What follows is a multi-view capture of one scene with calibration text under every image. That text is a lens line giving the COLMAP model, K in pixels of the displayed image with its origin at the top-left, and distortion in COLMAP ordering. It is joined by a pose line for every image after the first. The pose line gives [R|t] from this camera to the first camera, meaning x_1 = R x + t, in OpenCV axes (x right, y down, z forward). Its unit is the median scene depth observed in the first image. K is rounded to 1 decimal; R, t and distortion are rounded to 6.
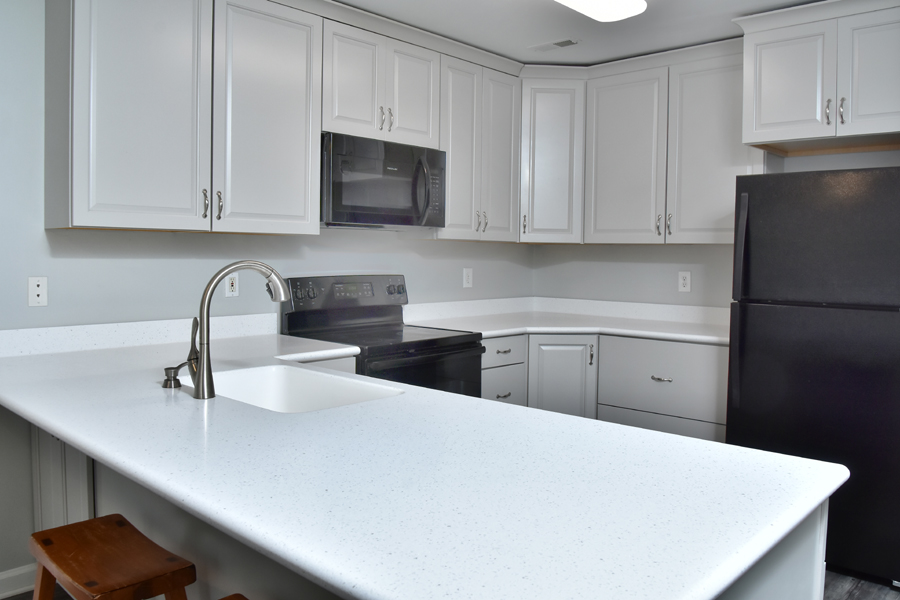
lens RADIAL K [[706.0, 0, 450.0], [0, 706.0, 300.0], [0, 0, 1]] dist [-0.050627, 0.001733]
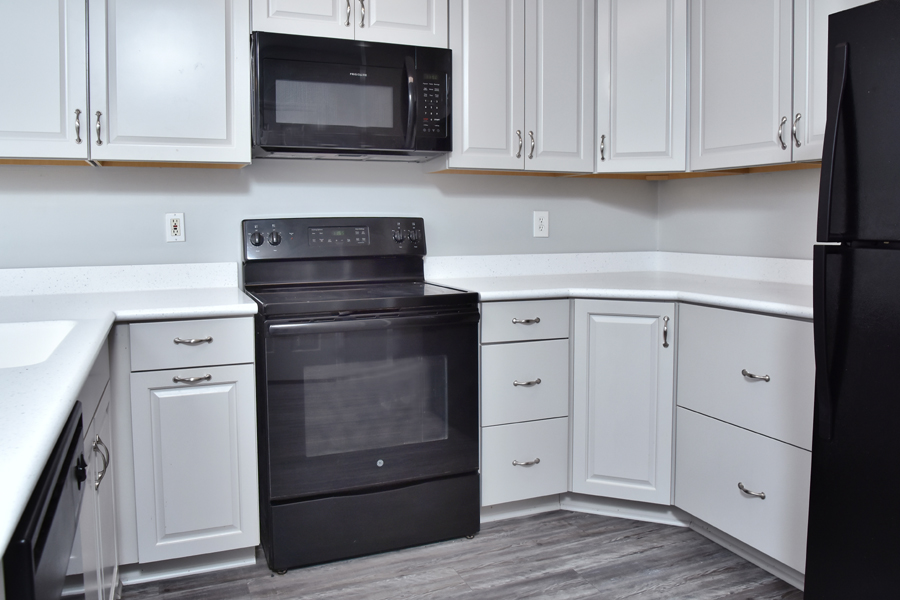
lens RADIAL K [[723.4, 0, 455.1], [0, 723.4, 264.3], [0, 0, 1]] dist [-0.025649, 0.000057]
pose [[0.912469, 0.009052, -0.409045, 0.312601], [-0.012622, 0.999902, -0.006029, 0.021157], [0.408951, 0.010664, 0.912494, 0.306011]]
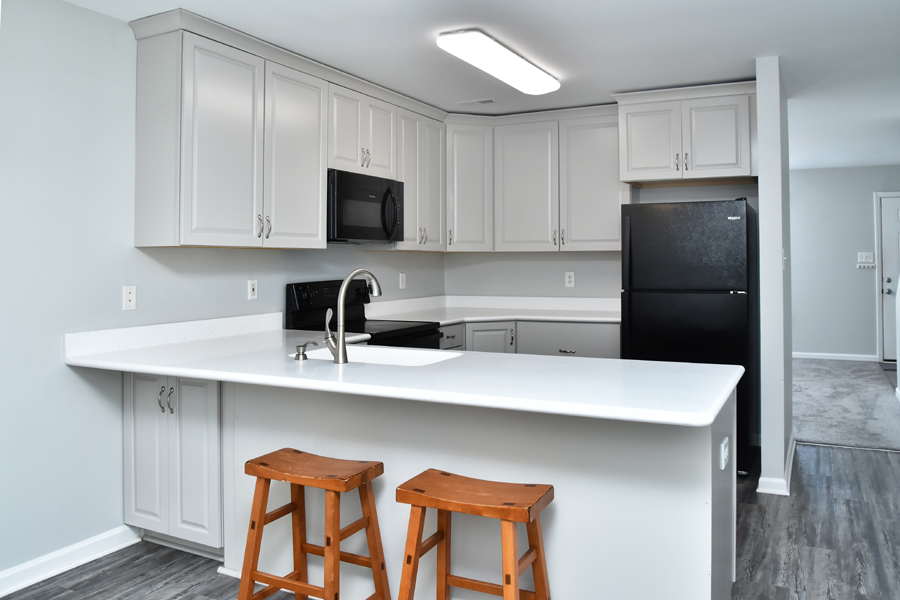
lens RADIAL K [[723.4, 0, 455.1], [0, 723.4, 264.3], [0, 0, 1]] dist [-0.025649, 0.000057]
pose [[0.959633, -0.018597, 0.280639, -0.287347], [0.035222, 0.997903, -0.054312, 0.013217], [-0.279041, 0.062004, 0.958275, -0.278561]]
